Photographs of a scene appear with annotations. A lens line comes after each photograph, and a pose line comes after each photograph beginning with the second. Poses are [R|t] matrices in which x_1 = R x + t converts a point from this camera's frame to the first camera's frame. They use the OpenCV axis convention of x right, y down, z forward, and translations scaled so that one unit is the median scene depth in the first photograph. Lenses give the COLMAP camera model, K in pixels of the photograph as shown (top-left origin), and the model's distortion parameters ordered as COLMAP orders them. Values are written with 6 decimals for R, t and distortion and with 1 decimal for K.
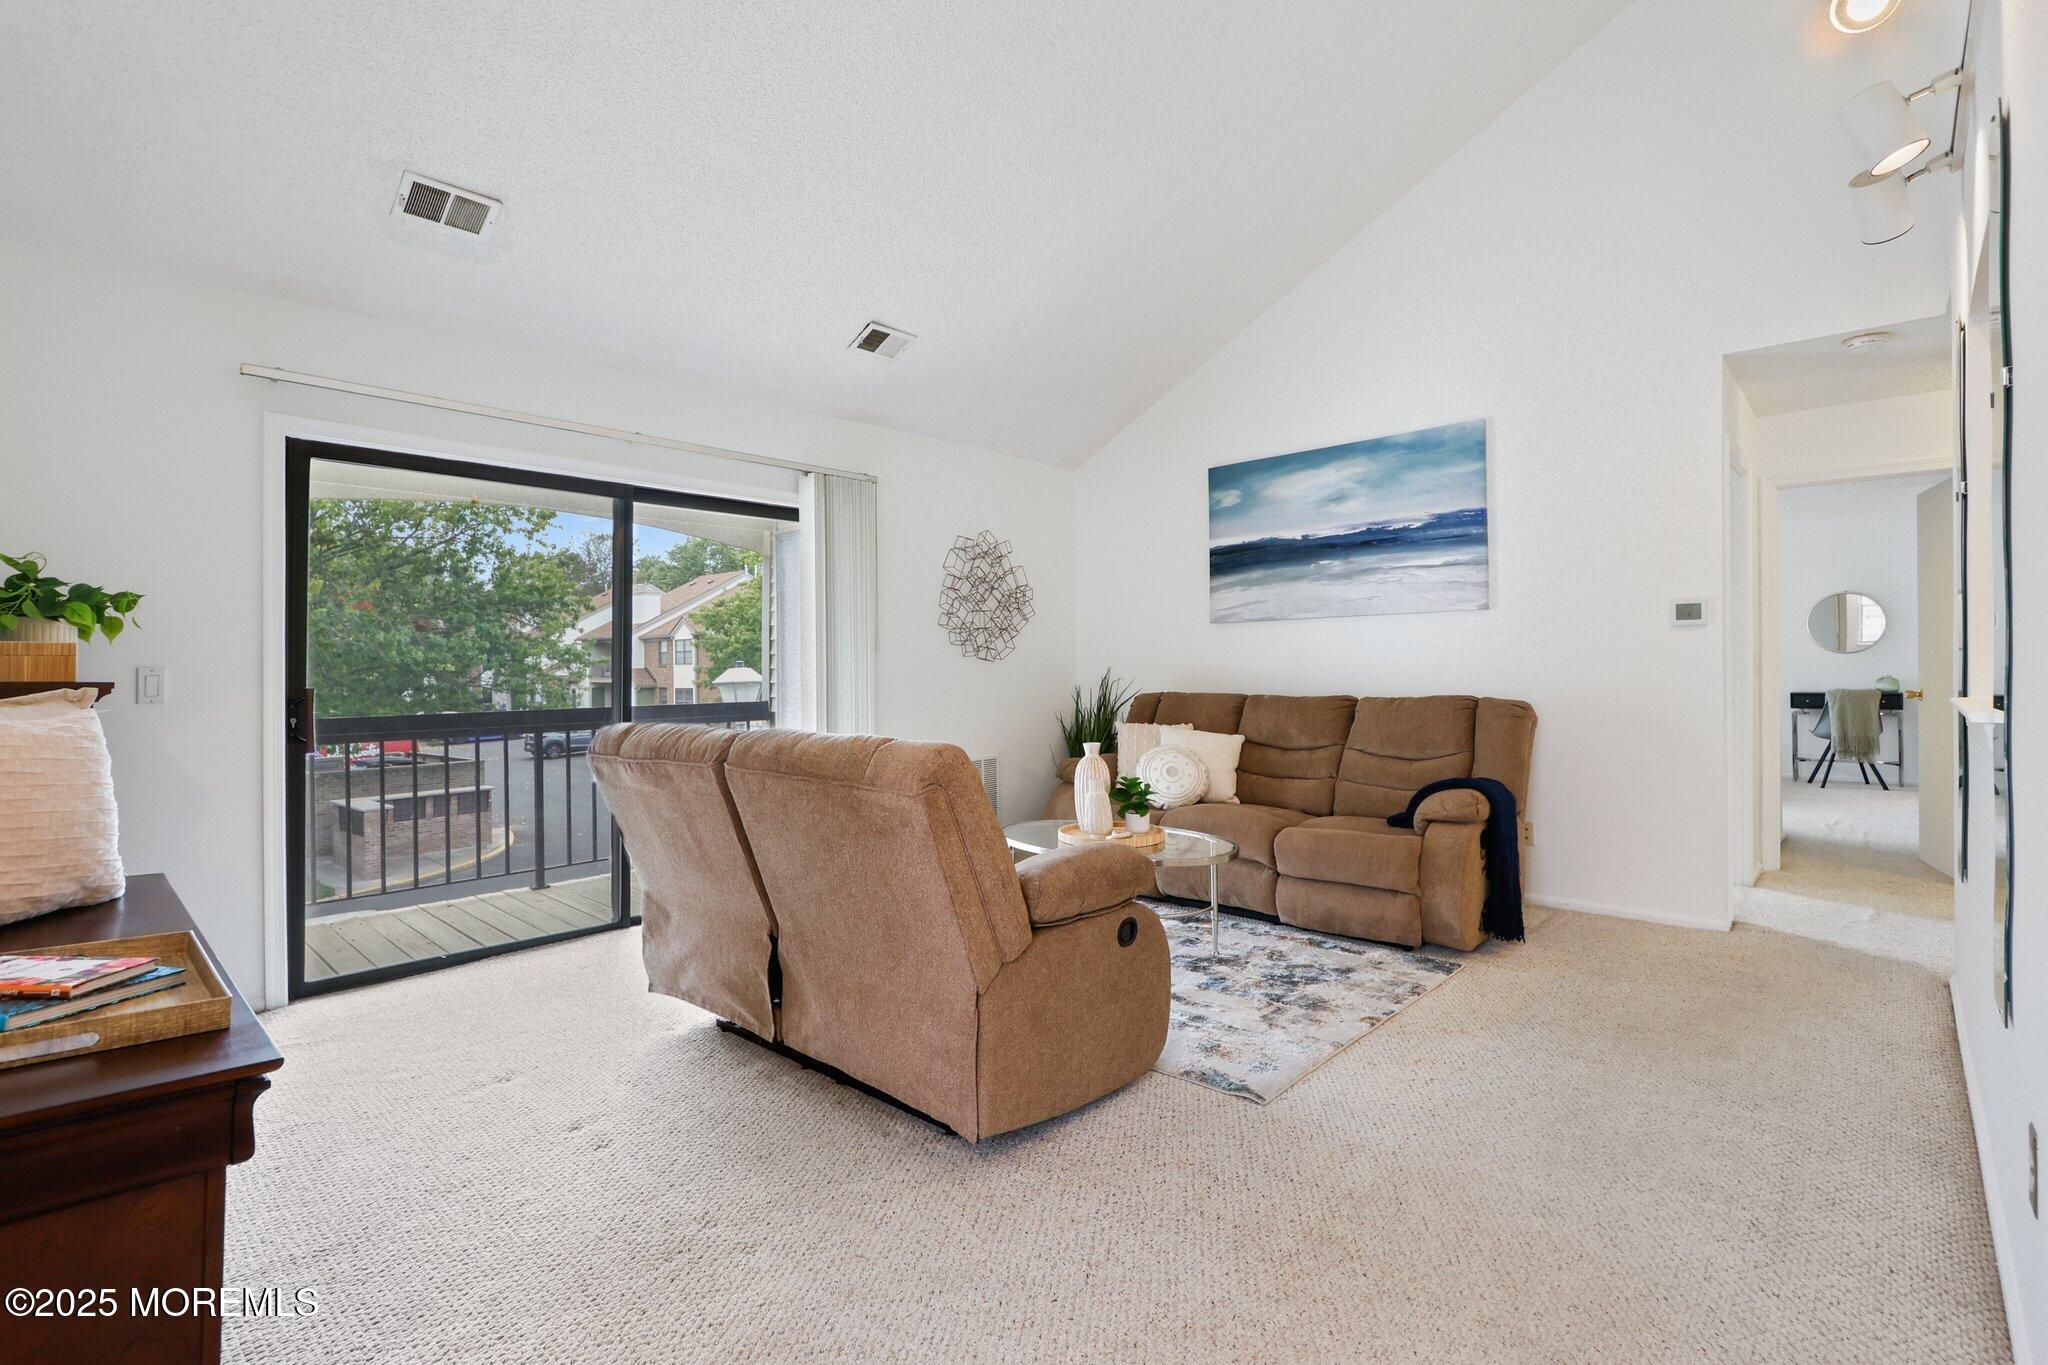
lens RADIAL K [[950.0, 0, 1012.2], [0, 950.0, 662.2], [0, 0, 1]] dist [-0.008019, -0.000325]
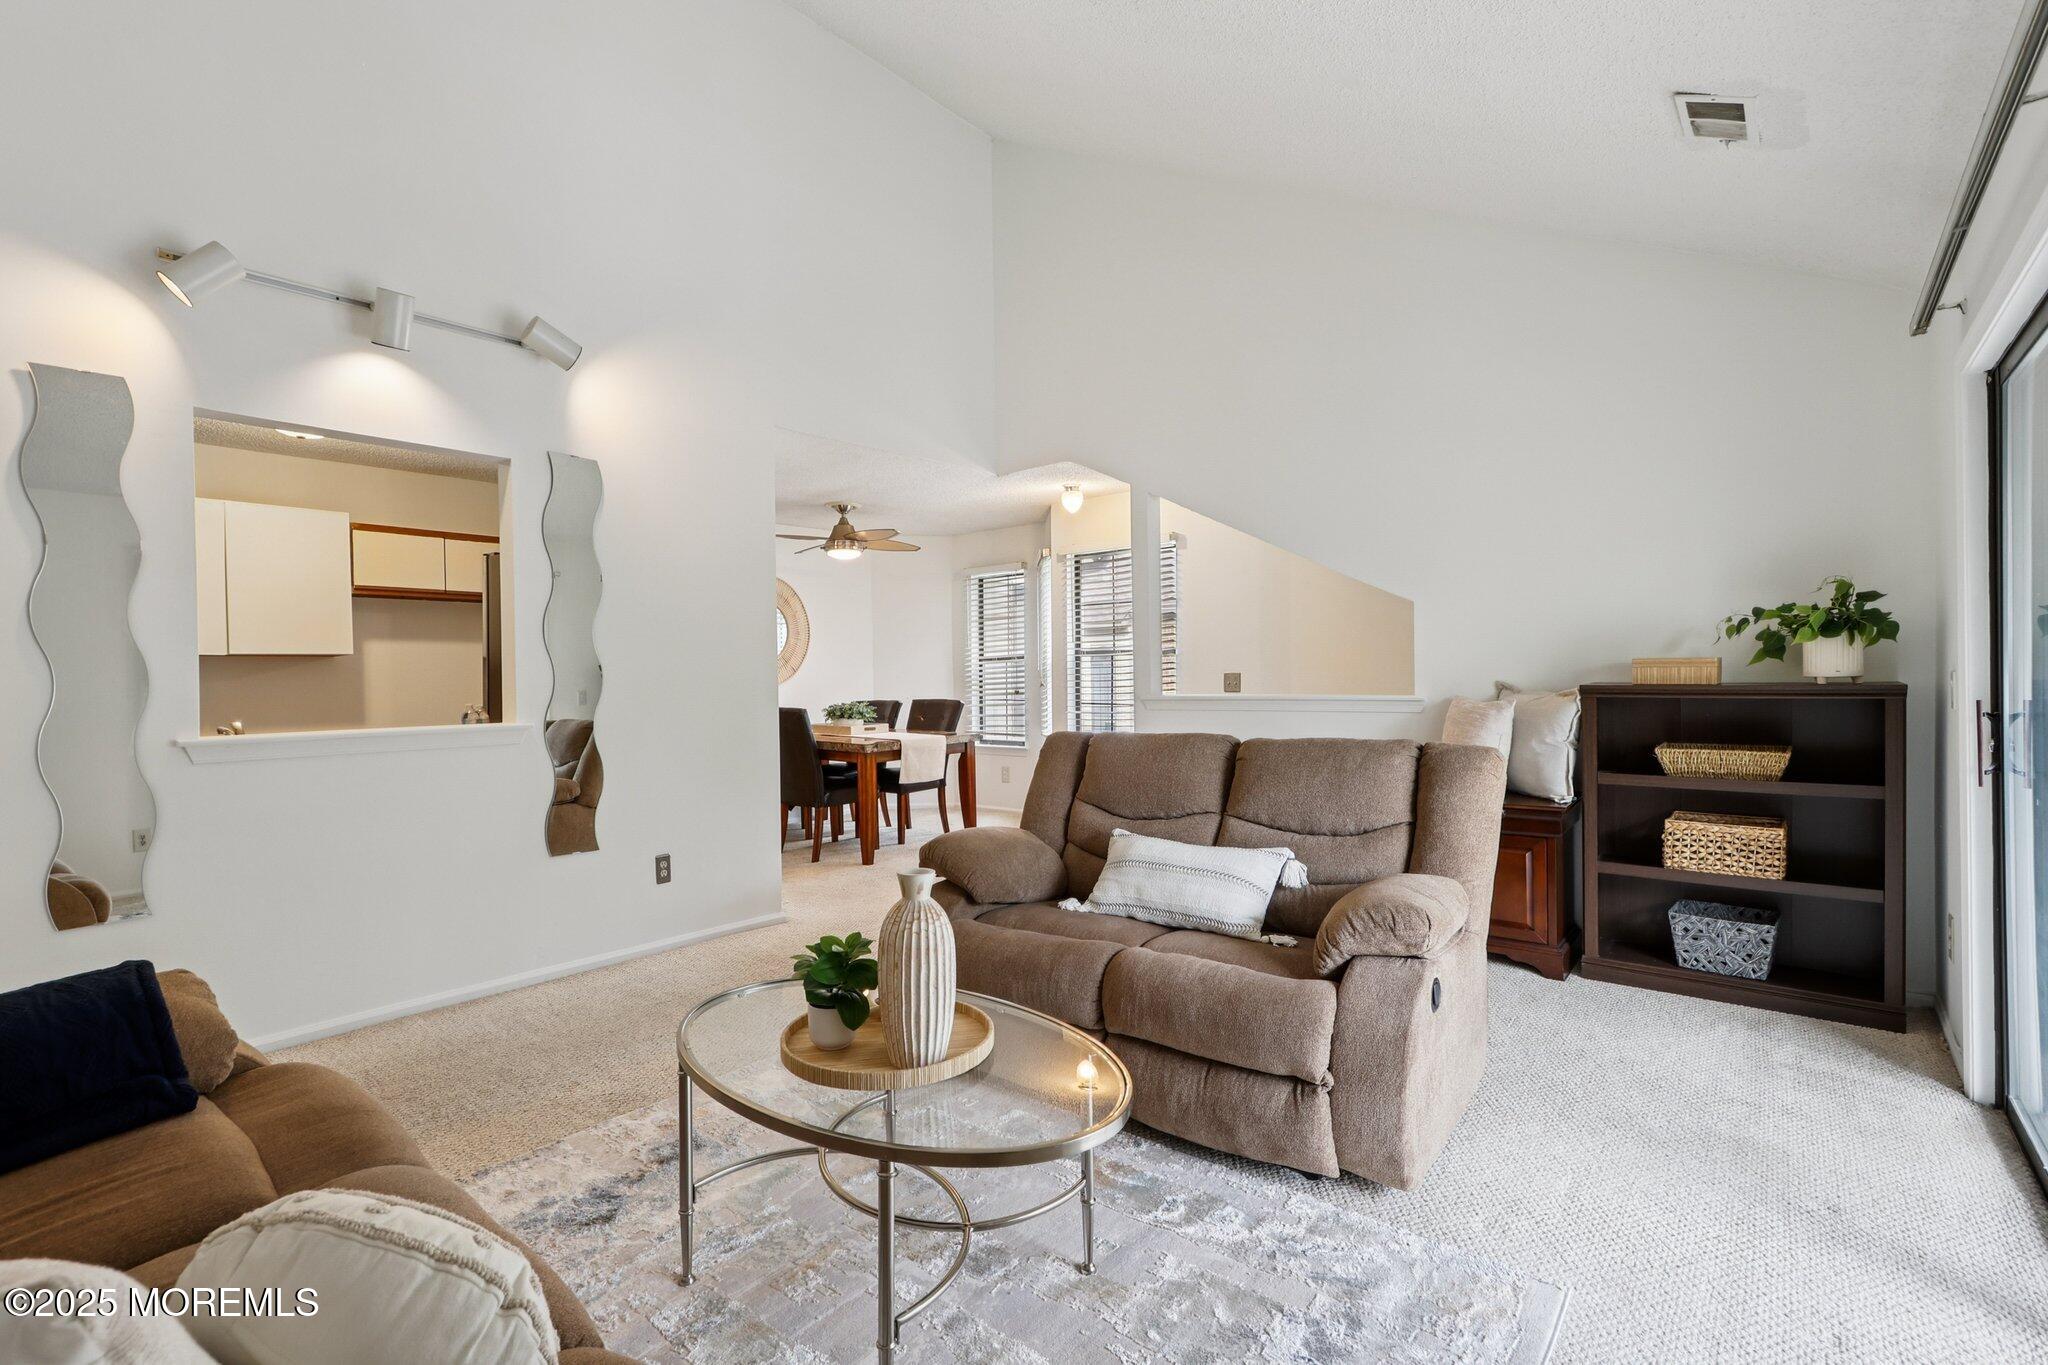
lens RADIAL K [[948.6, 0, 1024.0], [0, 948.6, 682.5], [0, 0, 1]] dist [-0.005812, -0.000200]
pose [[-0.997611, 0.025207, -0.064311, 0.042580], [0.024954, 0.999677, 0.004734, -0.007349], [0.064410, 0.003118, -0.997919, 1.165495]]
